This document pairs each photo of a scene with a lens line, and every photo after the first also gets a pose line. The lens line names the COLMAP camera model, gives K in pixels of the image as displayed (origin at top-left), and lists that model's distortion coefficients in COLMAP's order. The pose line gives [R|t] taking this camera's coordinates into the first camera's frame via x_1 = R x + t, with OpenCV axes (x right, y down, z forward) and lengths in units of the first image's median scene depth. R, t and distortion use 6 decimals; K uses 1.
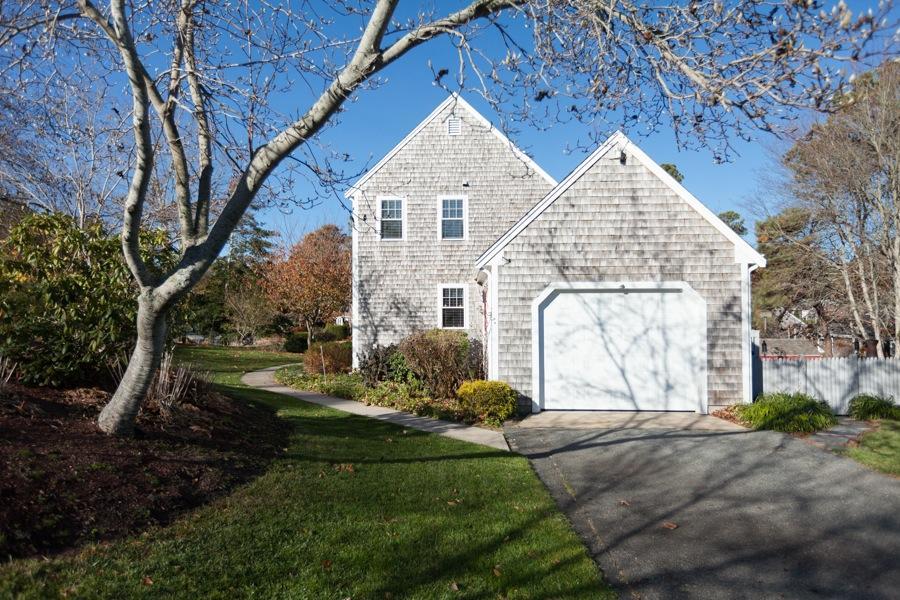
lens RADIAL K [[597.8, 0, 450.0], [0, 597.8, 300.0], [0, 0, 1]] dist [0.000472, -0.000016]
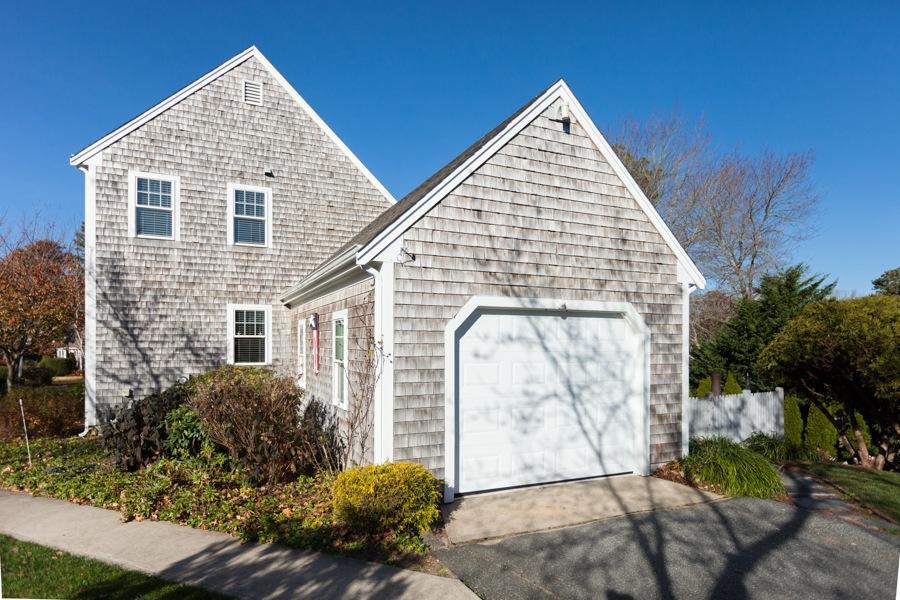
lens RADIAL K [[507.5, 0, 452.3], [0, 507.5, 346.4], [0, 0, 1]] dist [0.001970, -0.000218]
pose [[0.890443, 0.003637, 0.455081, -0.058278], [-0.014340, 0.999696, 0.020068, 0.008556], [-0.454869, -0.024395, 0.890224, 0.320134]]
